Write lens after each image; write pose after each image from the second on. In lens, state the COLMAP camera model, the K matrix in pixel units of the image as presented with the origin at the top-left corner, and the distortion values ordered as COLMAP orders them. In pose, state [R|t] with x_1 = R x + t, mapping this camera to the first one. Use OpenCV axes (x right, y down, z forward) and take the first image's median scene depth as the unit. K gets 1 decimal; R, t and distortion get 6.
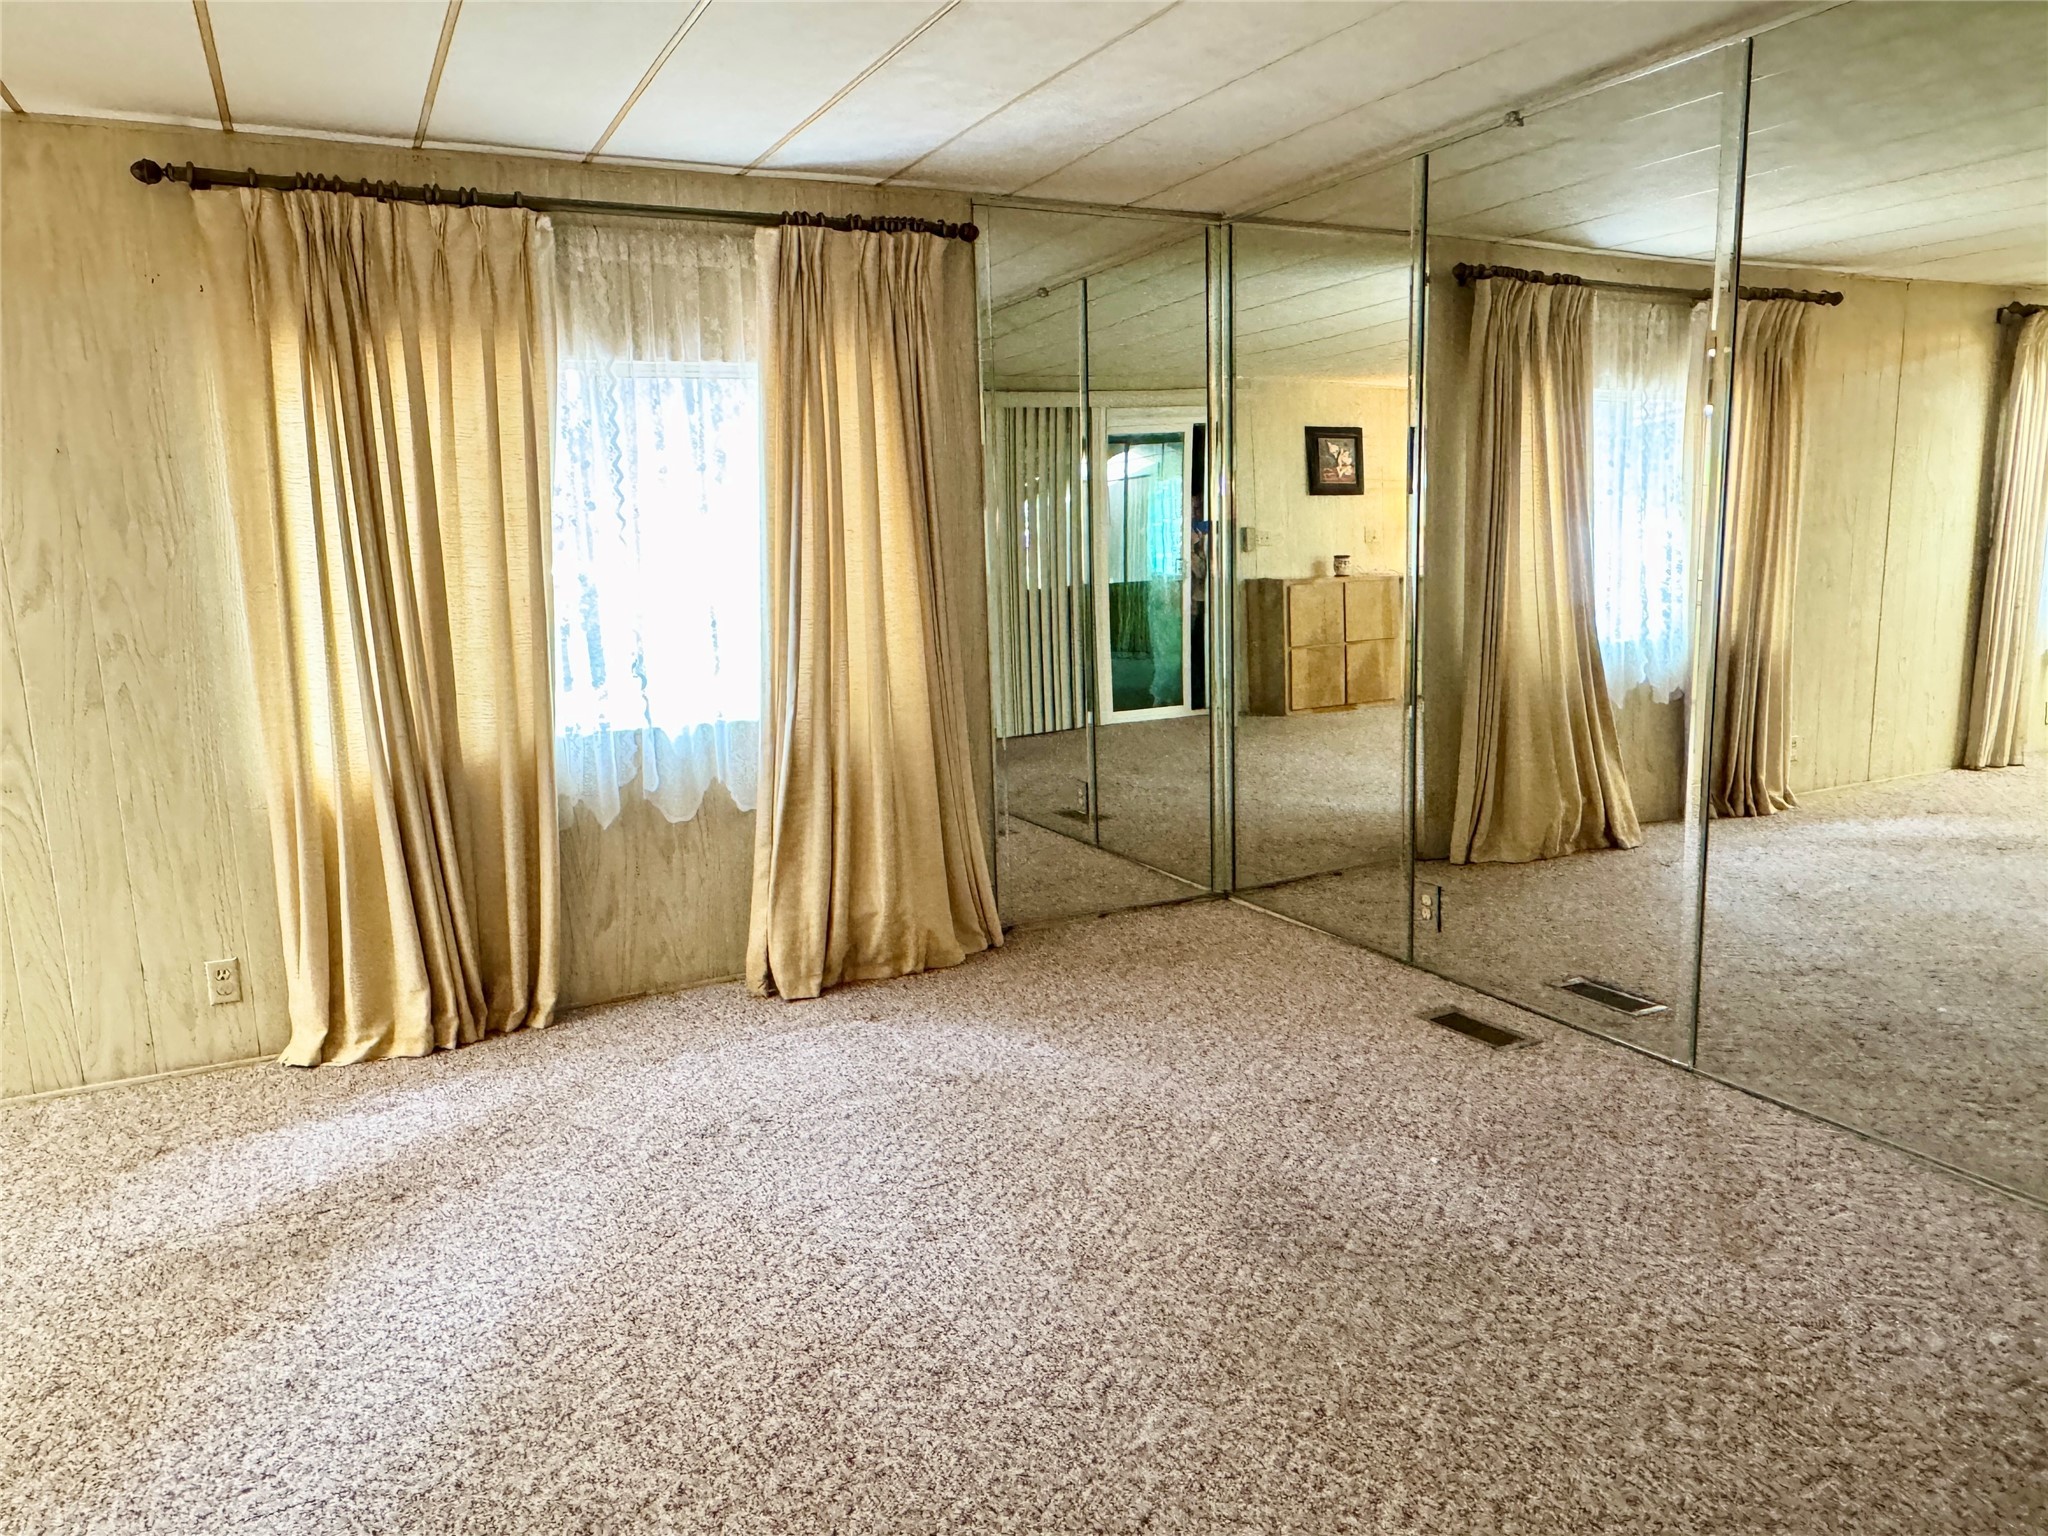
lens RADIAL K [[1408.3, 0, 1031.1], [0, 1408.3, 771.3], [0, 0, 1]] dist [0.001985, 0.001293]
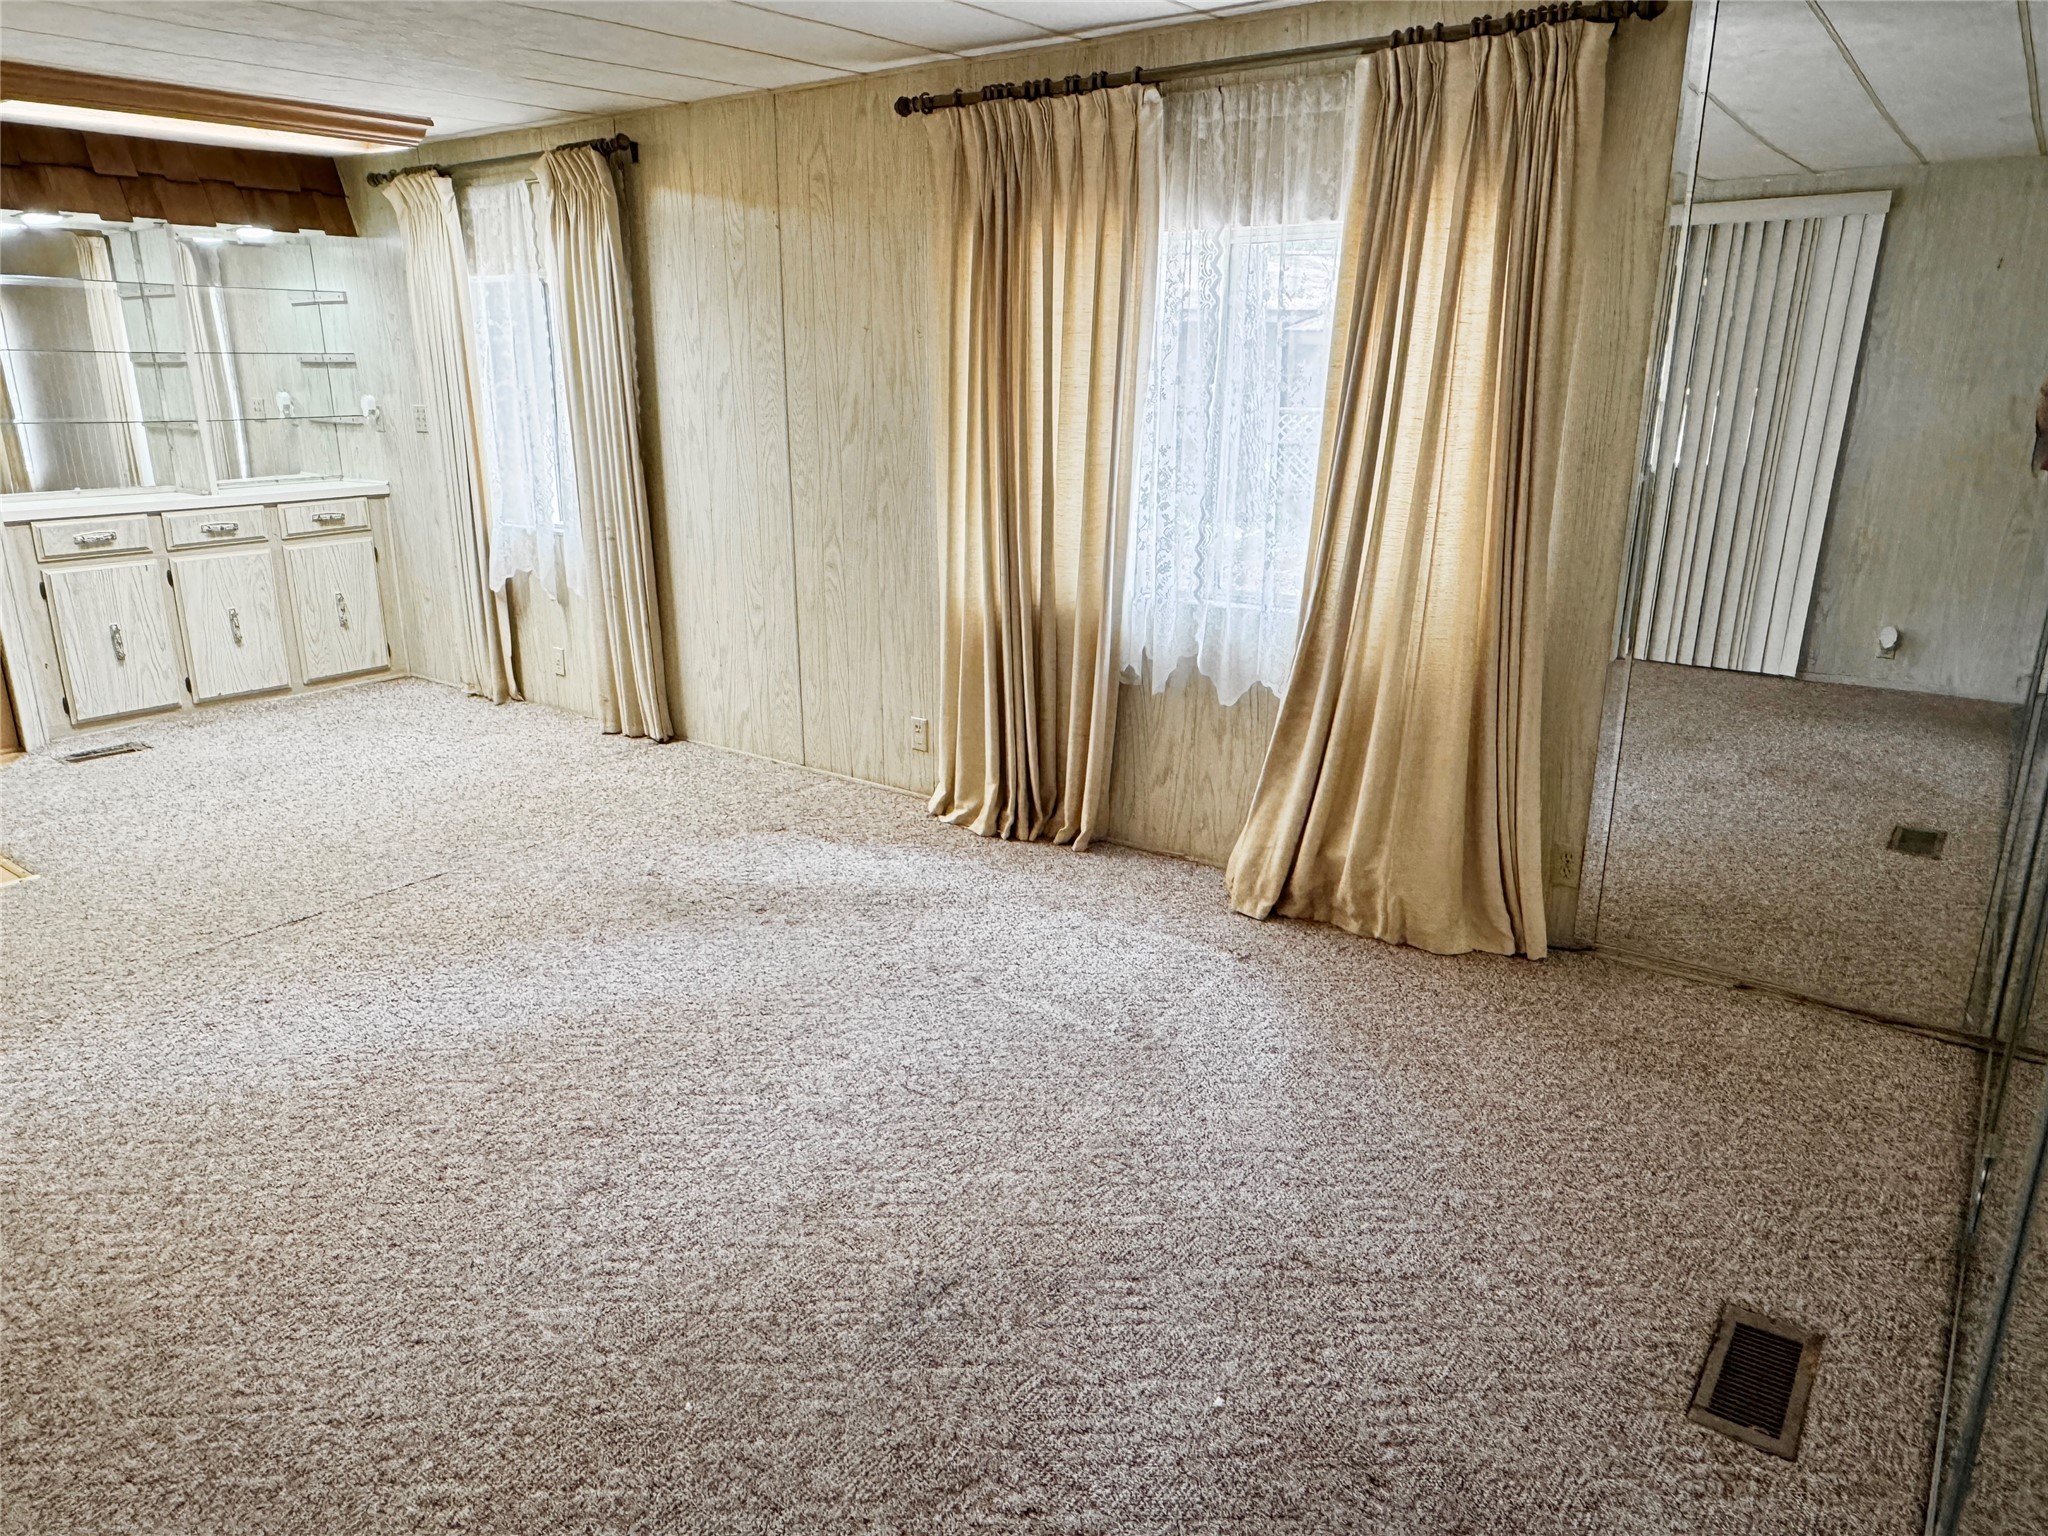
lens RADIAL K [[1408.3, 0, 1073.8], [0, 1408.3, 774.0], [0, 0, 1]] dist [0.001985, 0.001293]
pose [[0.451875, 0.282565, -0.846147, 0.641886], [-0.165580, 0.958594, 0.231690, -0.149913], [0.876580, 0.035409, 0.479952, 0.492253]]
